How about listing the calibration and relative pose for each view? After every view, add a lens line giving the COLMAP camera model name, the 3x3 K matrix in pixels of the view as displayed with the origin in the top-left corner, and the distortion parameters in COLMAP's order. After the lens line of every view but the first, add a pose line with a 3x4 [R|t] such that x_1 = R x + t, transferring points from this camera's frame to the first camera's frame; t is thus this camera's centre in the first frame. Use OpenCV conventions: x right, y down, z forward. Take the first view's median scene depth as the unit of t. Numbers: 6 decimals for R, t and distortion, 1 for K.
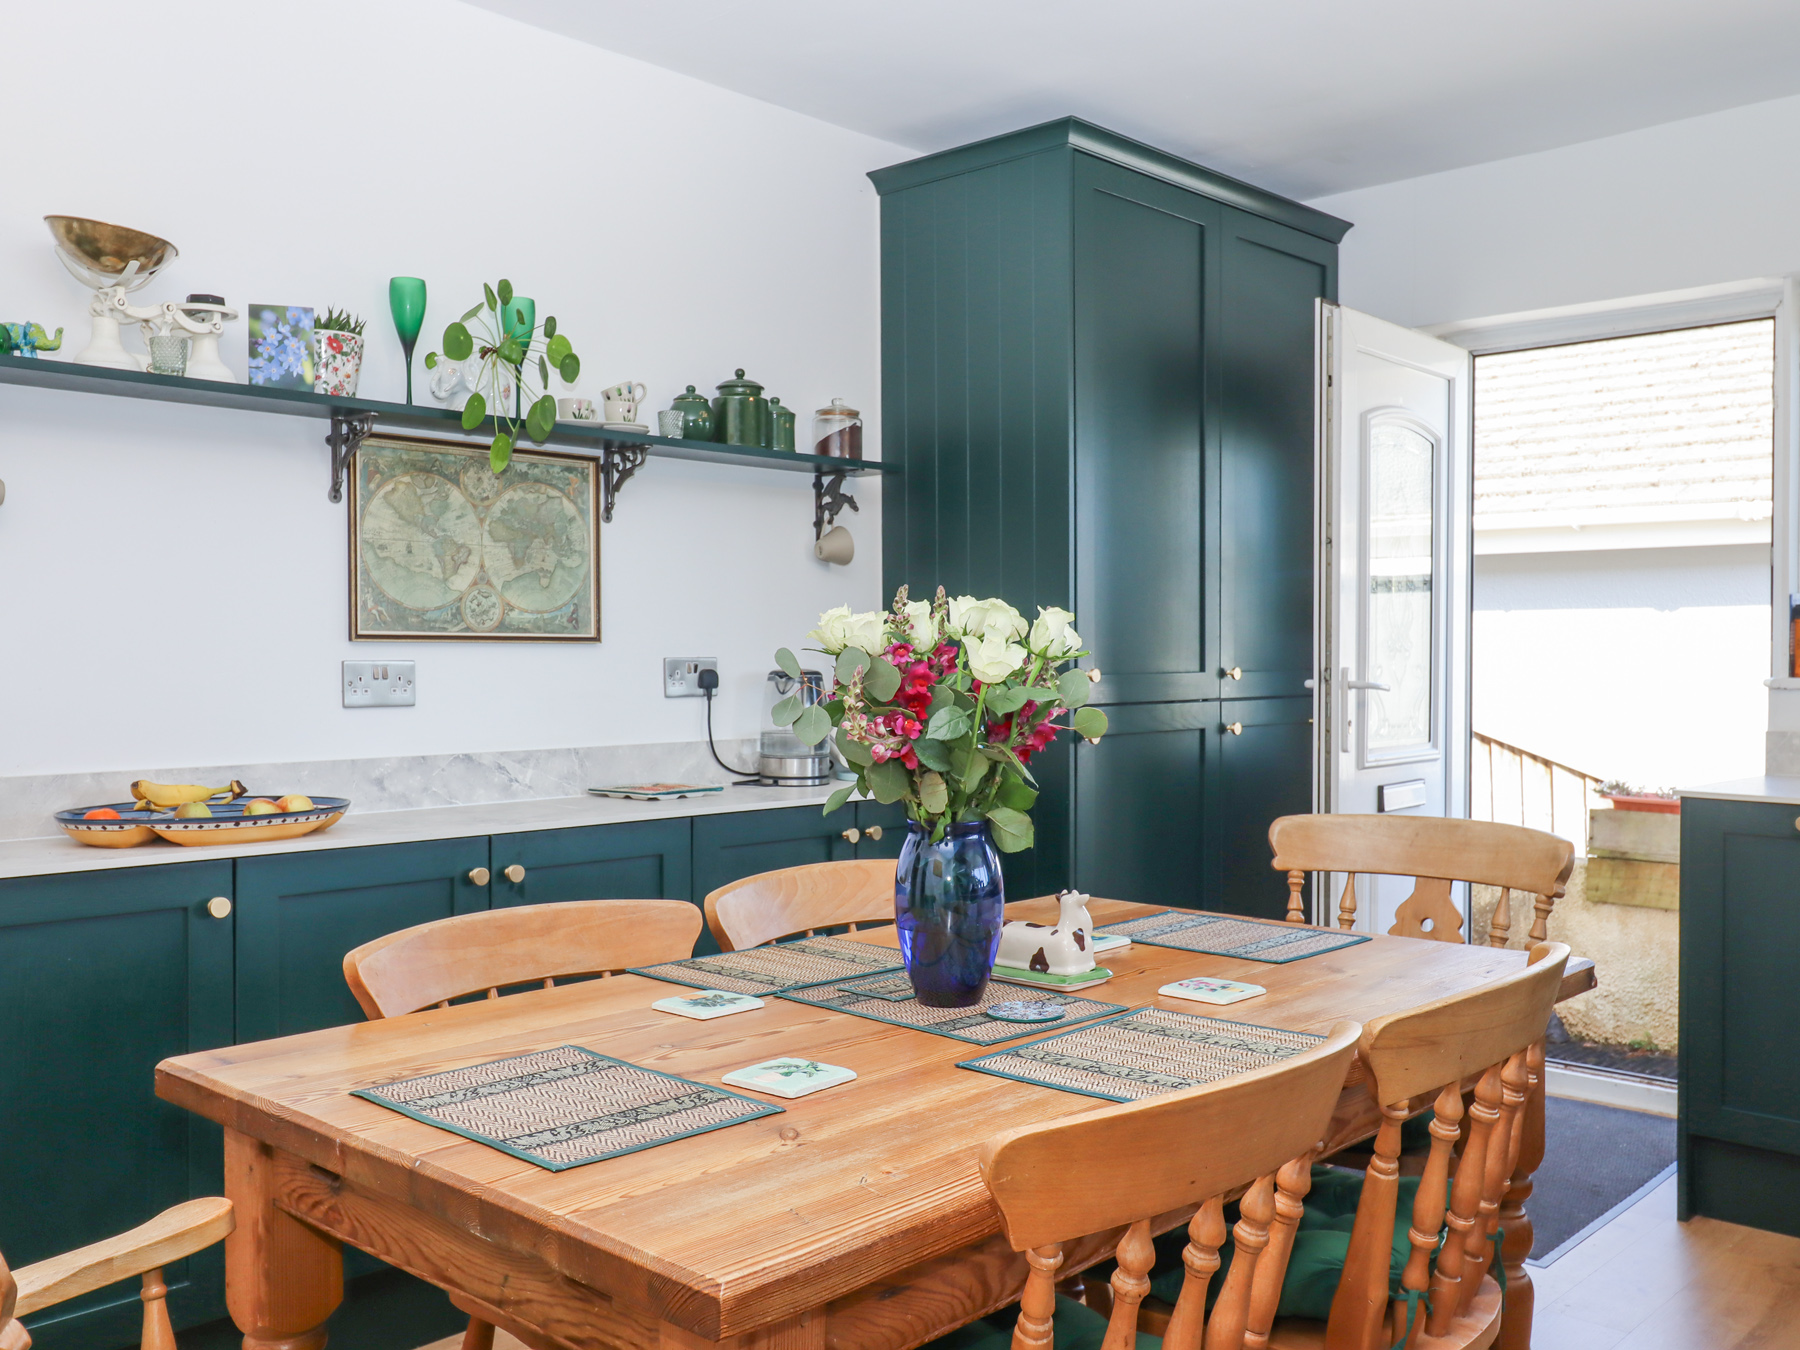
lens RADIAL K [[1629.5, 0, 900.0], [0, 1629.5, 675.0], [0, 0, 1]] dist [0.012131, 0.003700]
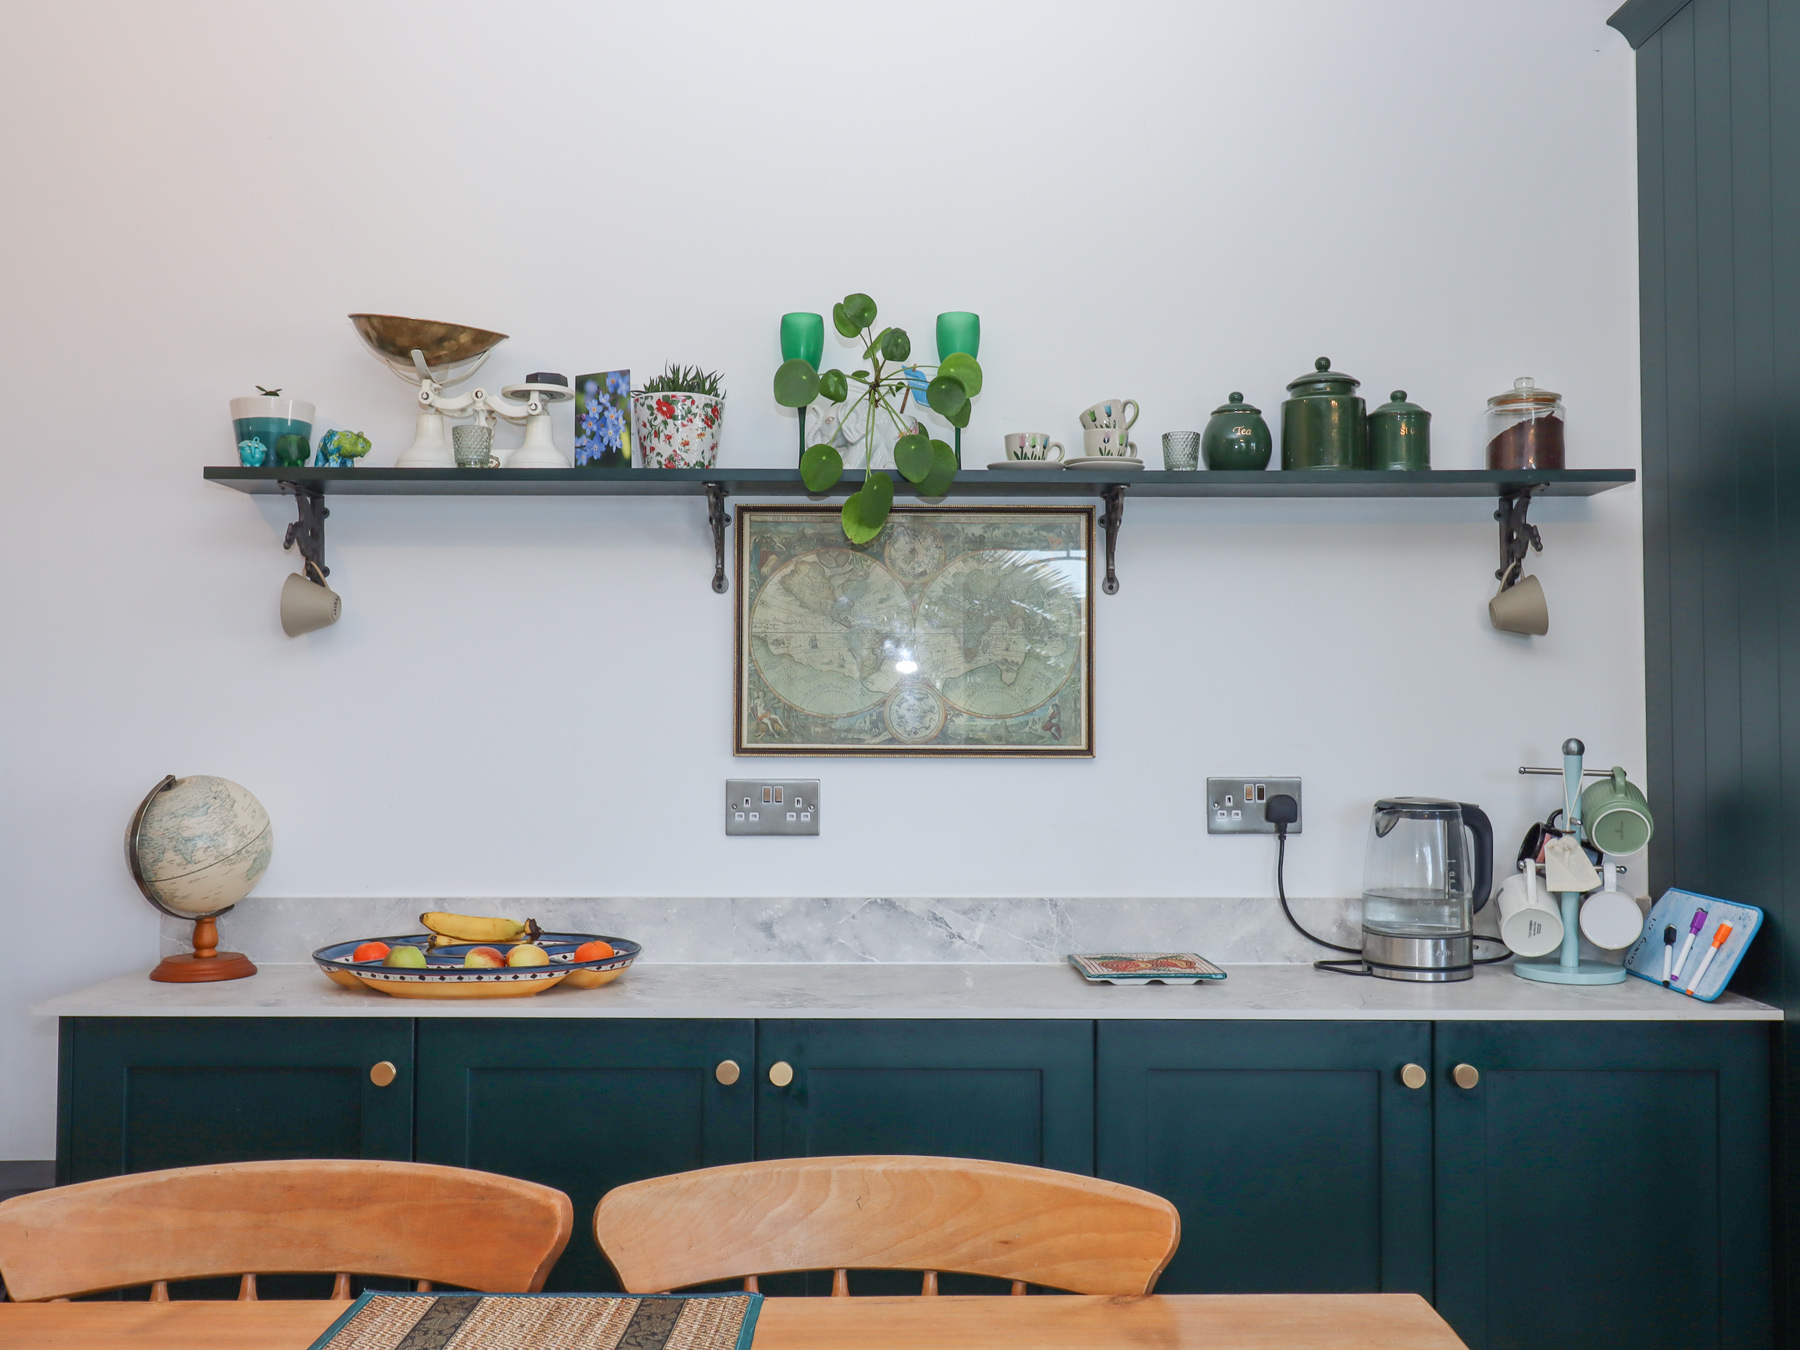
lens RADIAL K [[1594.5, 0, 900.0], [0, 1594.5, 675.0], [0, 0, 1]] dist [0.013780, 0.001317]
pose [[0.687125, -0.019341, -0.726282, 0.302605], [-0.011330, 0.999239, -0.037329, -0.031083], [0.726451, 0.033879, 0.686383, 0.472197]]
